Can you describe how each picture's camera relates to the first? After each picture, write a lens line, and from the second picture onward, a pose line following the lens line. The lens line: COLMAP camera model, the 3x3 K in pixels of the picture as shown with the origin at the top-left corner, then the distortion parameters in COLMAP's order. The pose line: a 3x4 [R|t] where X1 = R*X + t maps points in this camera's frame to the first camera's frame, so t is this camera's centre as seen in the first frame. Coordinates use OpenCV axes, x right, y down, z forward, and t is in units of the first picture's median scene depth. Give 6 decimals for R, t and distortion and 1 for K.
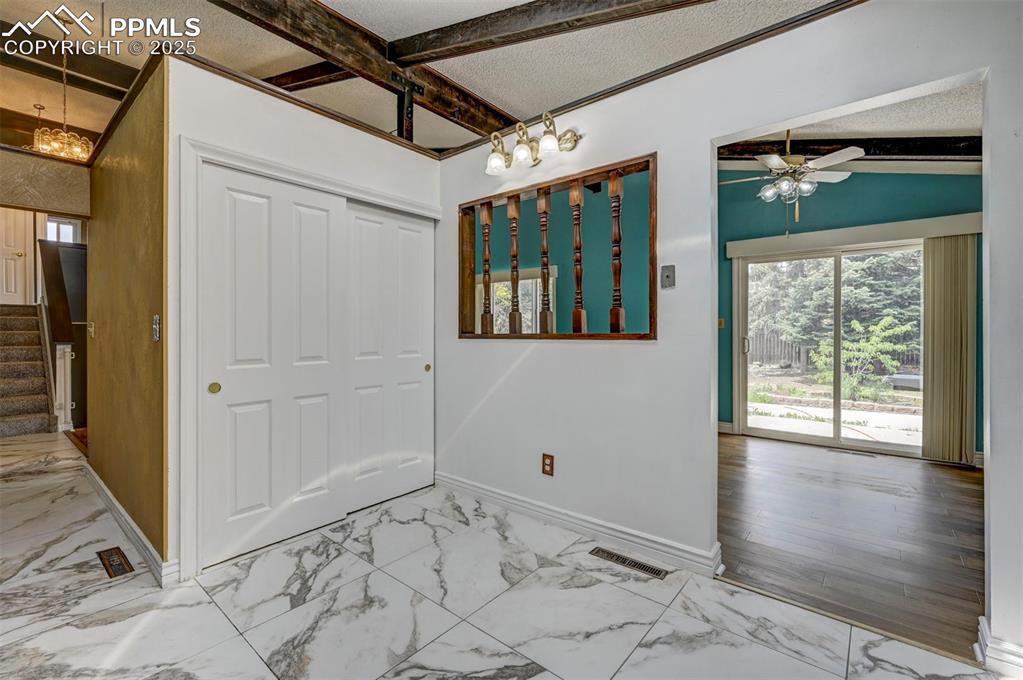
lens RADIAL K [[436.3, 0, 512.0], [0, 436.3, 335.3], [0, 0, 1]] dist [-0.000184, 0.000014]
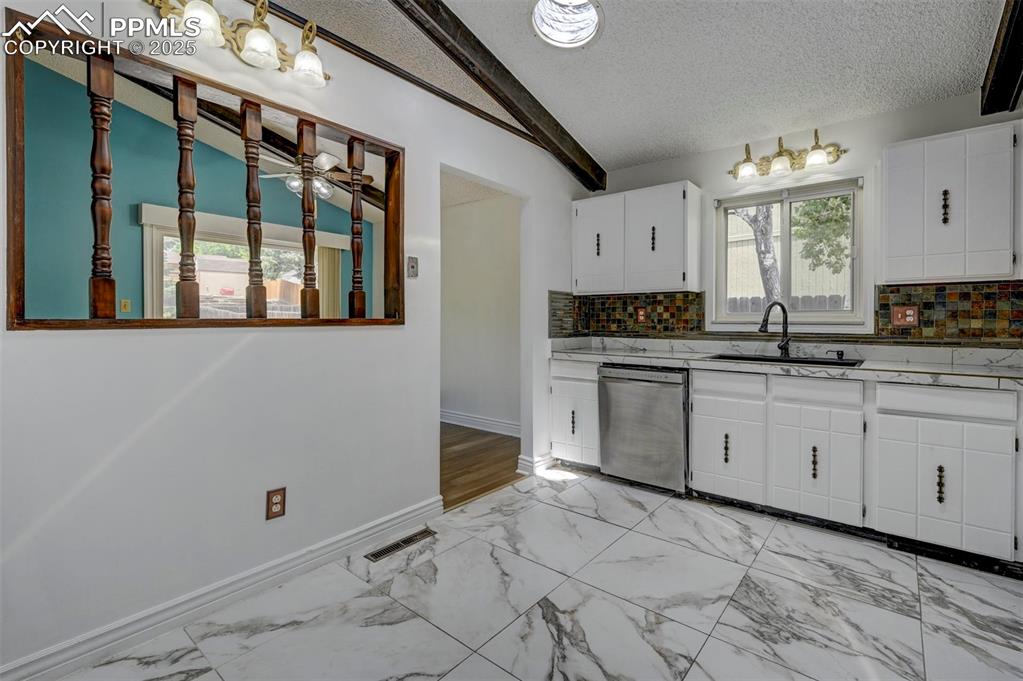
lens RADIAL K [[468.4, 0, 521.4], [0, 468.4, 322.7], [0, 0, 1]] dist [-0.004369, 0.001222]
pose [[-0.017043, -0.006875, 0.999831, -0.776303], [0.004560, 0.999965, 0.006953, -0.001003], [-0.999844, 0.004678, -0.017012, 0.695548]]
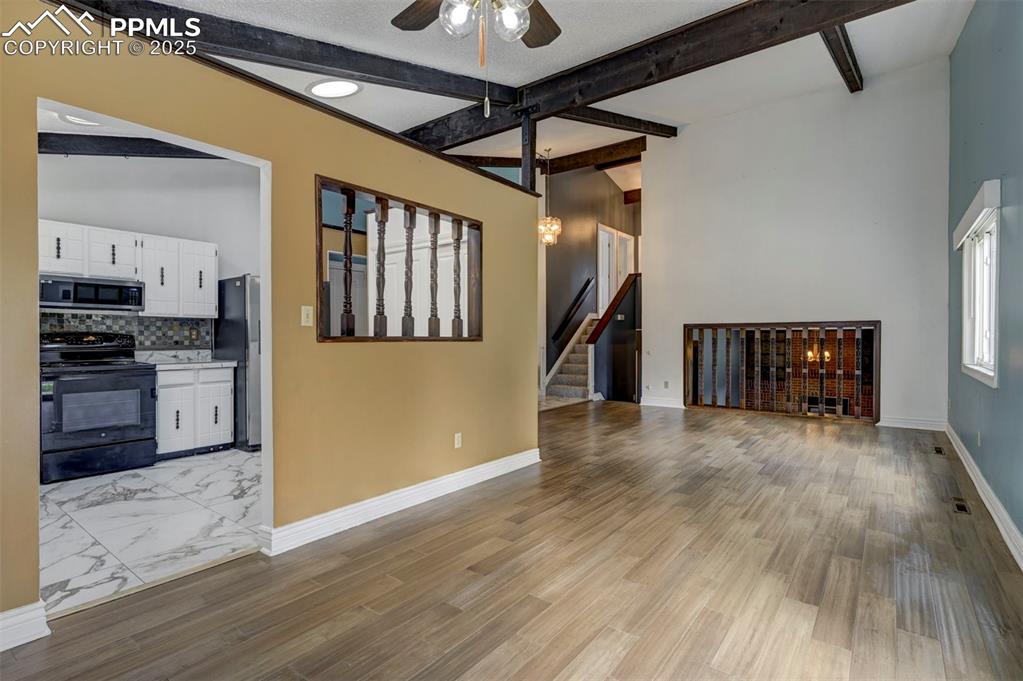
lens RADIAL K [[495.2, 0, 514.2], [0, 495.2, 338.5], [0, 0, 1]] dist [0.002685, -0.000201]
pose [[0.041817, 0.004086, -0.999117, 1.582414], [-0.009342, 0.999950, 0.003698, -0.008277], [0.999082, 0.009179, 0.041853, 1.419191]]
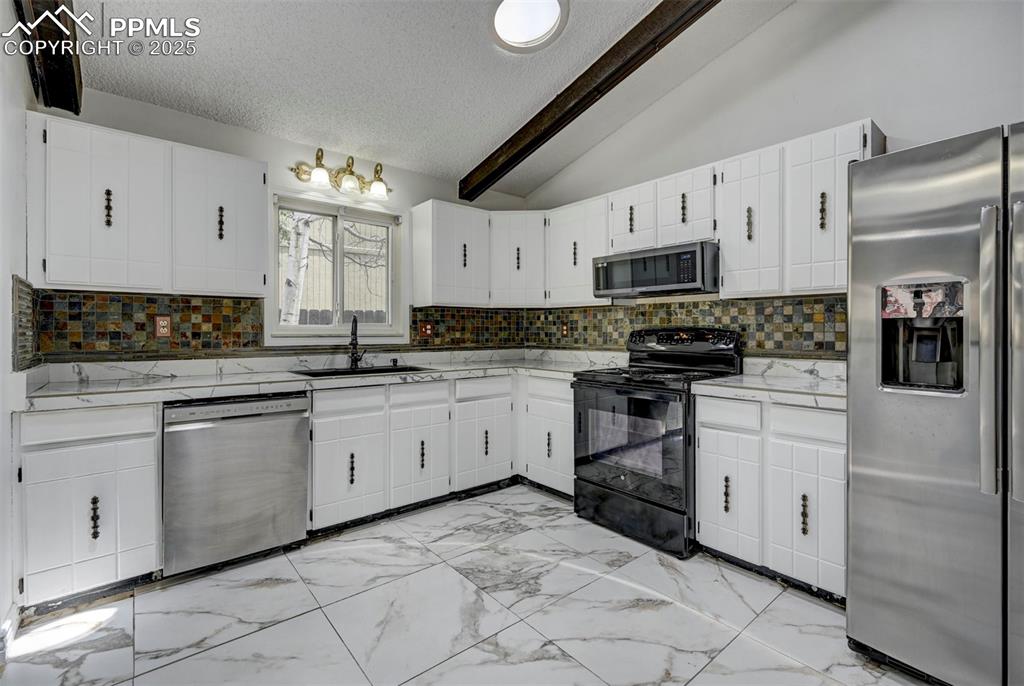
lens RADIAL K [[468.9, 0, 487.9], [0, 468.9, 330.6], [0, 0, 1]] dist [-0.004369, 0.001222]
pose [[-0.985868, 0.001107, 0.167518, -0.127998], [0.001582, 0.999995, 0.002704, -0.005446], [-0.167514, 0.002930, -0.985865, 1.196975]]
